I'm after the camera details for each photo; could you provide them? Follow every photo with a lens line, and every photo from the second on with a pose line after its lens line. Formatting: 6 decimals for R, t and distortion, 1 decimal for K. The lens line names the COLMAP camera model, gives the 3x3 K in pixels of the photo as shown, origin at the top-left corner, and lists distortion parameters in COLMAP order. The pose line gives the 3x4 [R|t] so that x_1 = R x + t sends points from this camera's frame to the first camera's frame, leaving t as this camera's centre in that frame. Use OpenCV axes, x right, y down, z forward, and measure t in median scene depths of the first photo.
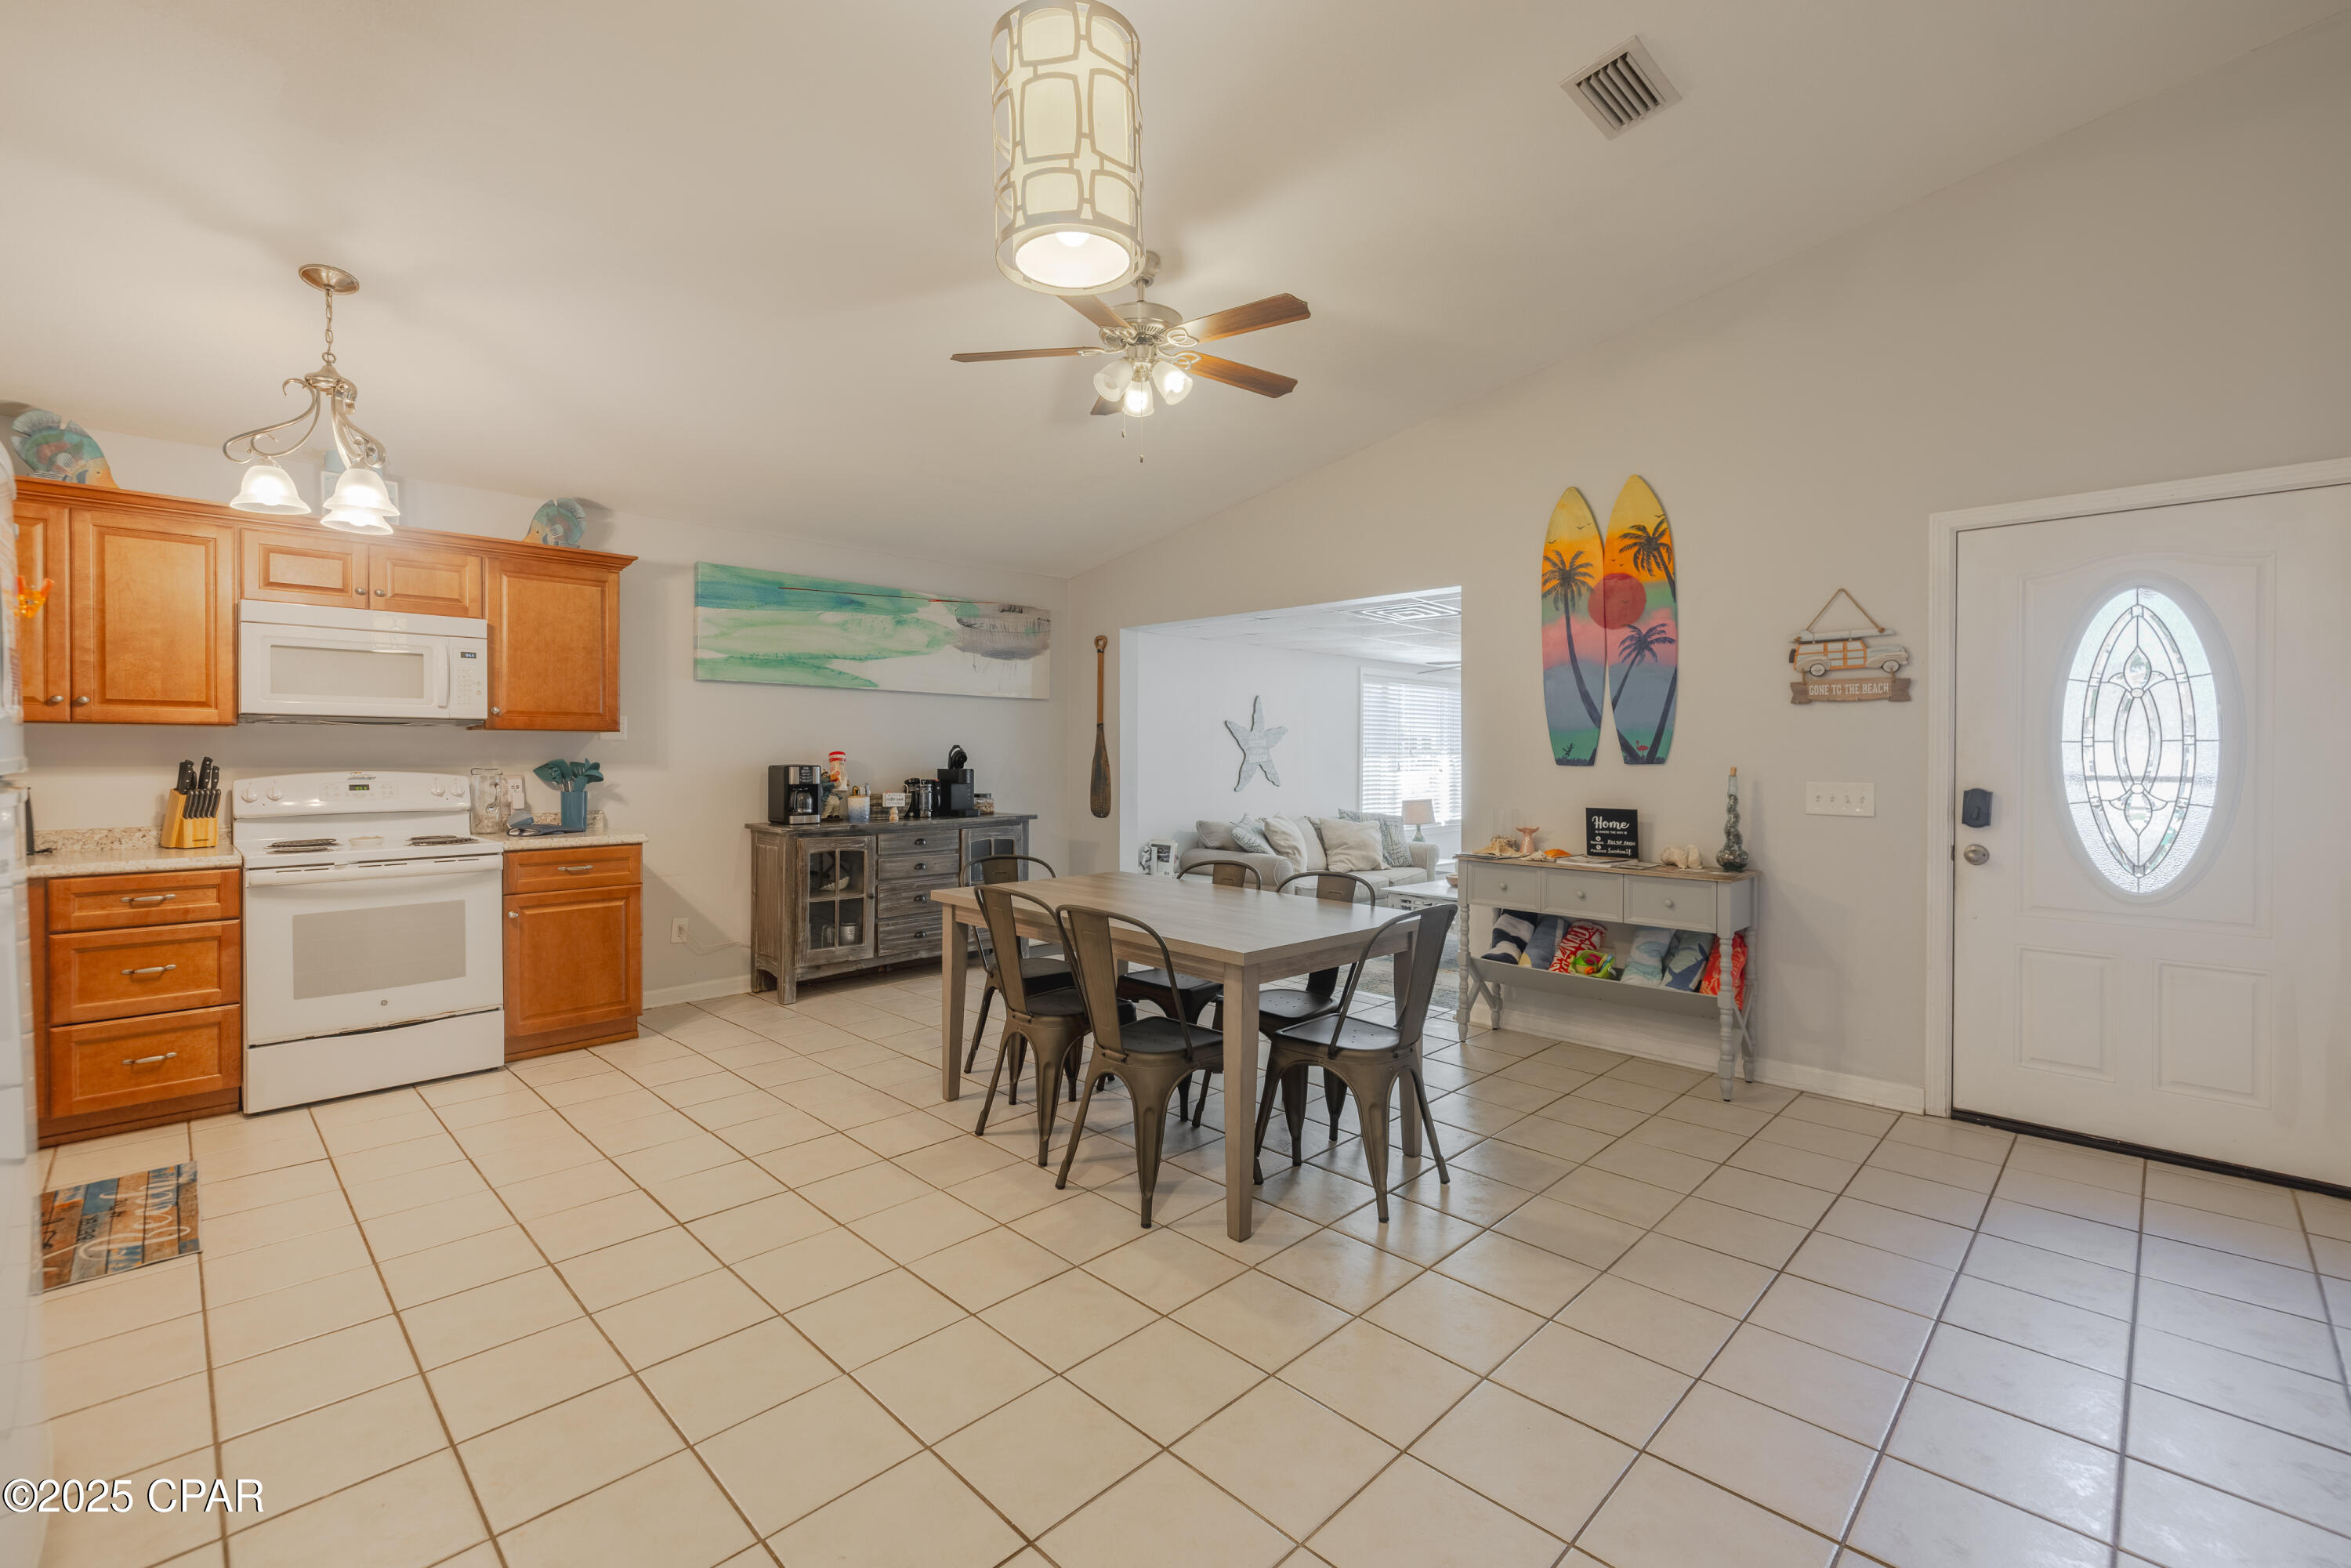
lens RADIAL K [[994.4, 0, 1171.9], [0, 994.4, 777.8], [0, 0, 1]] dist [-0.008247, 0.002488]
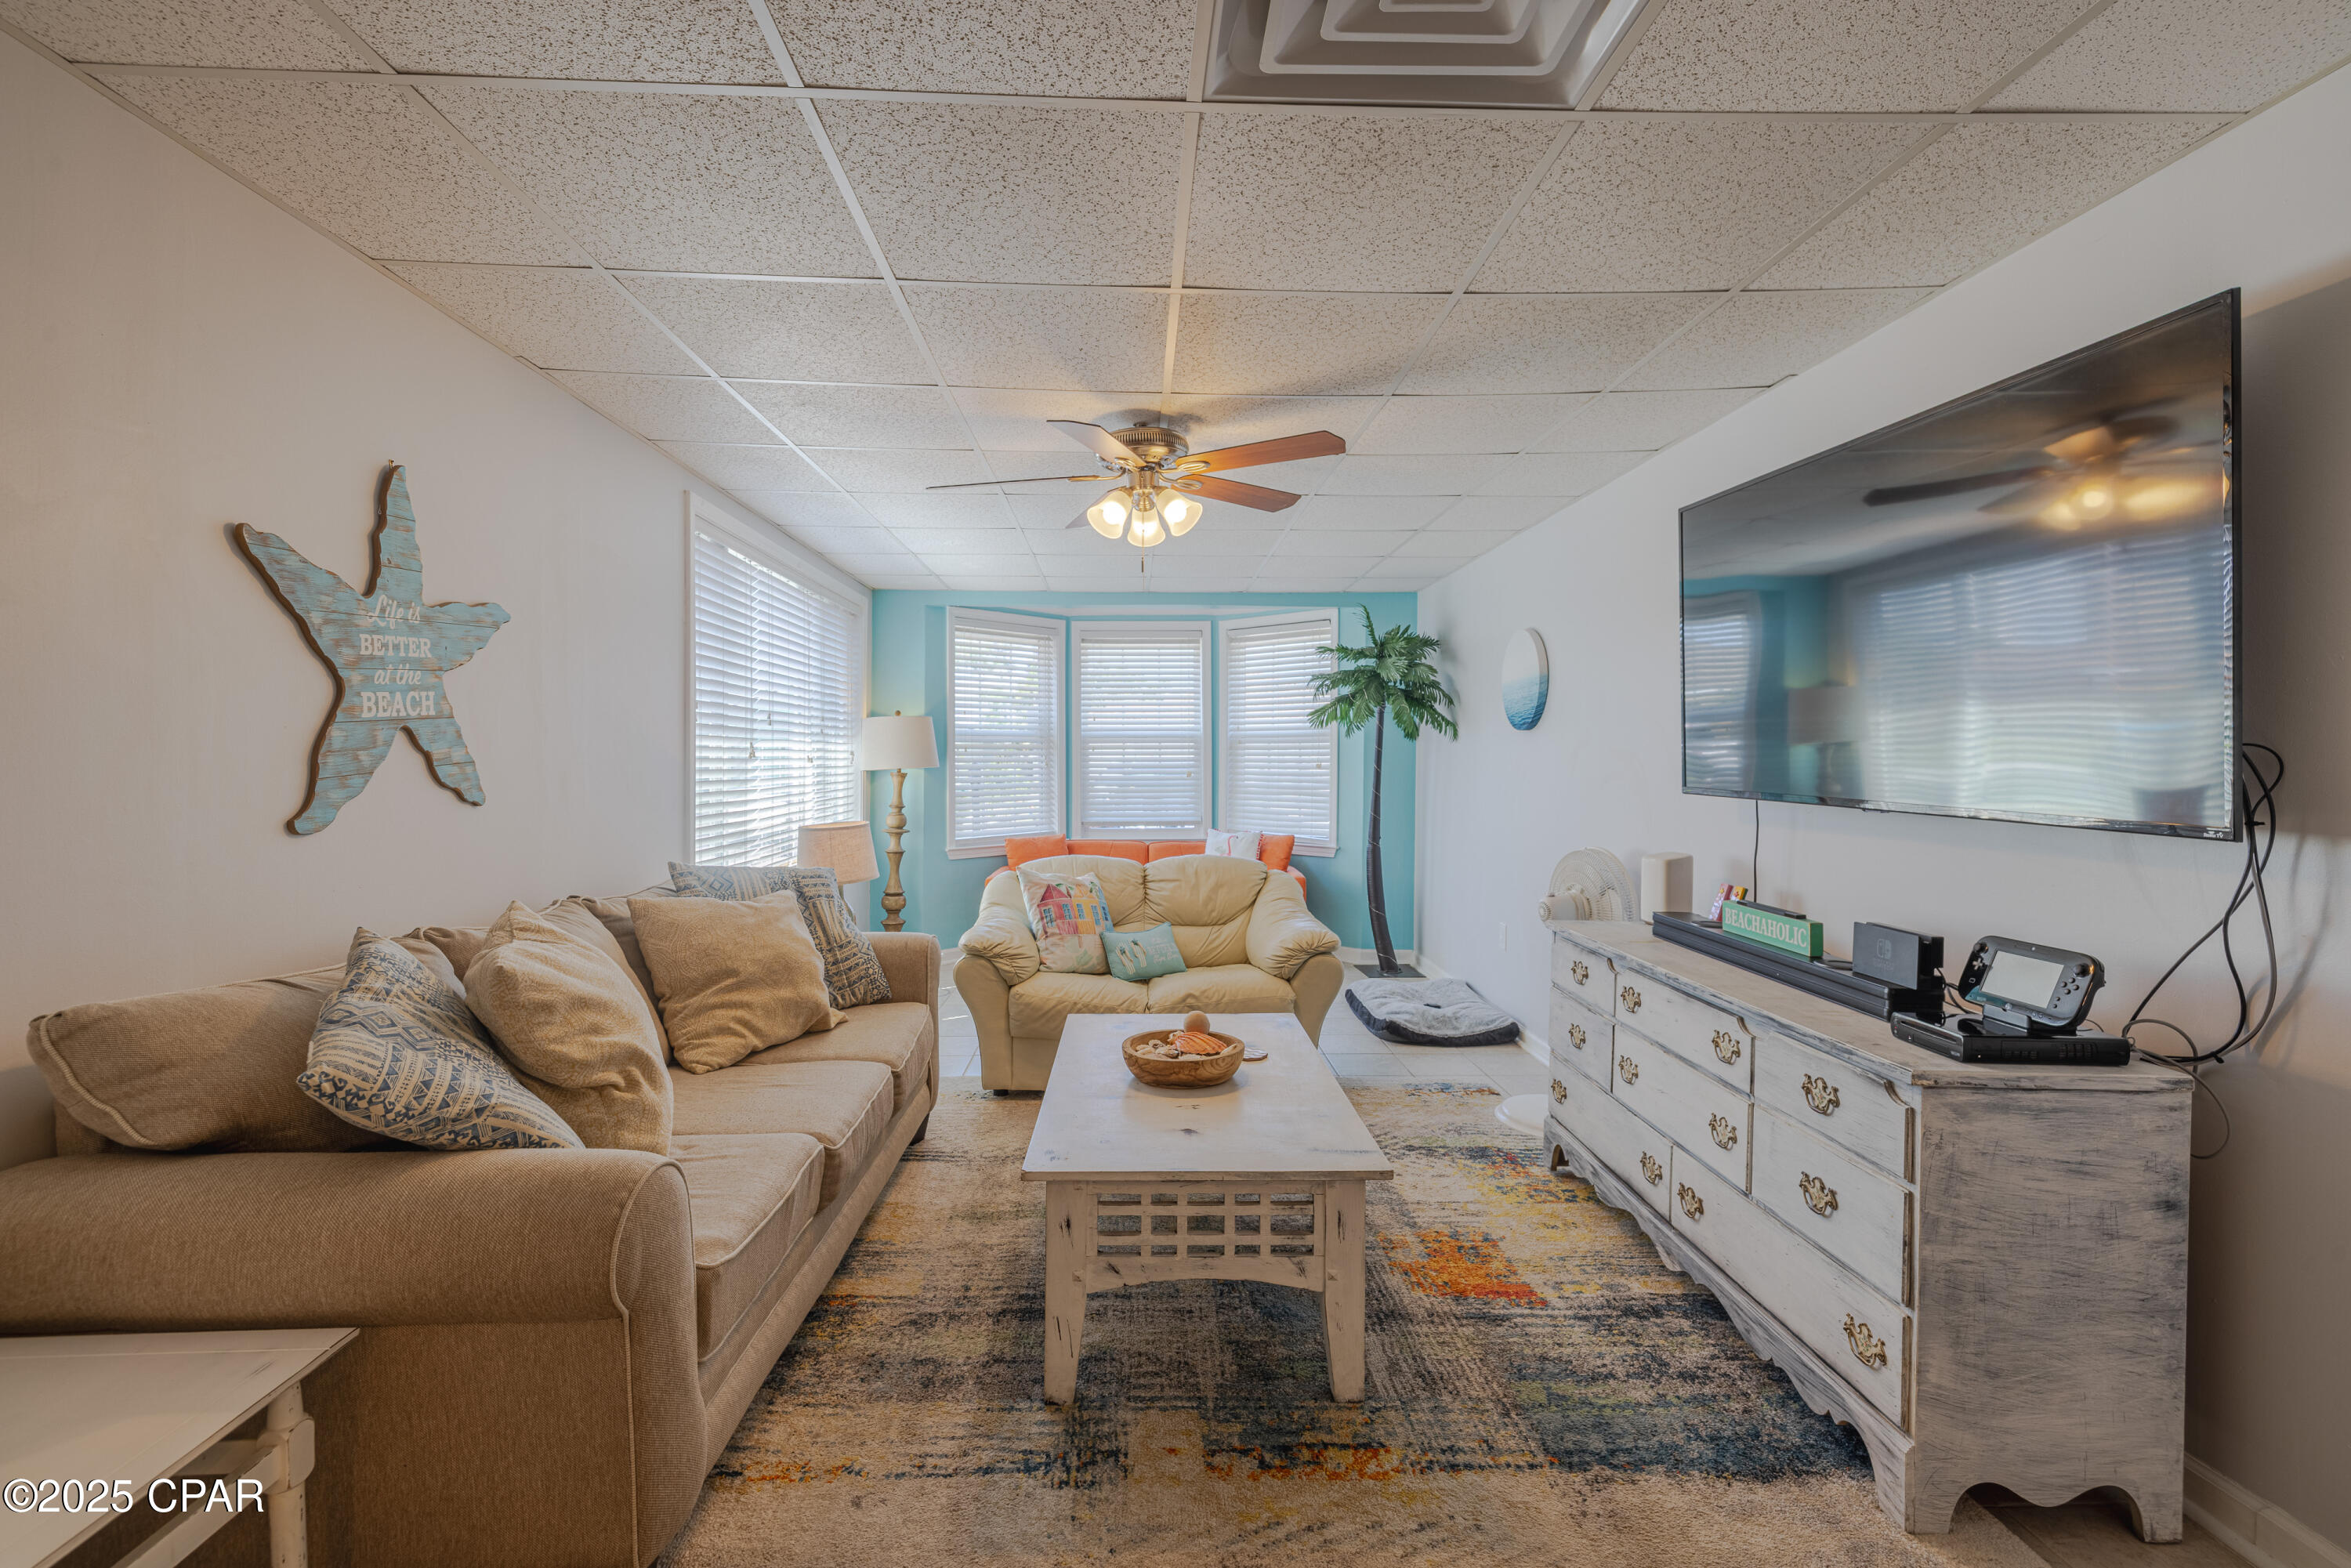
lens RADIAL K [[1034.7, 0, 1180.5], [0, 1034.7, 759.4], [0, 0, 1]] dist [0.000231, 0.000142]
pose [[0.685229, -0.006794, 0.728296, 0.055084], [0.021223, 0.999718, -0.010642, 0.004574], [-0.728019, 0.022749, 0.685180, 1.279115]]
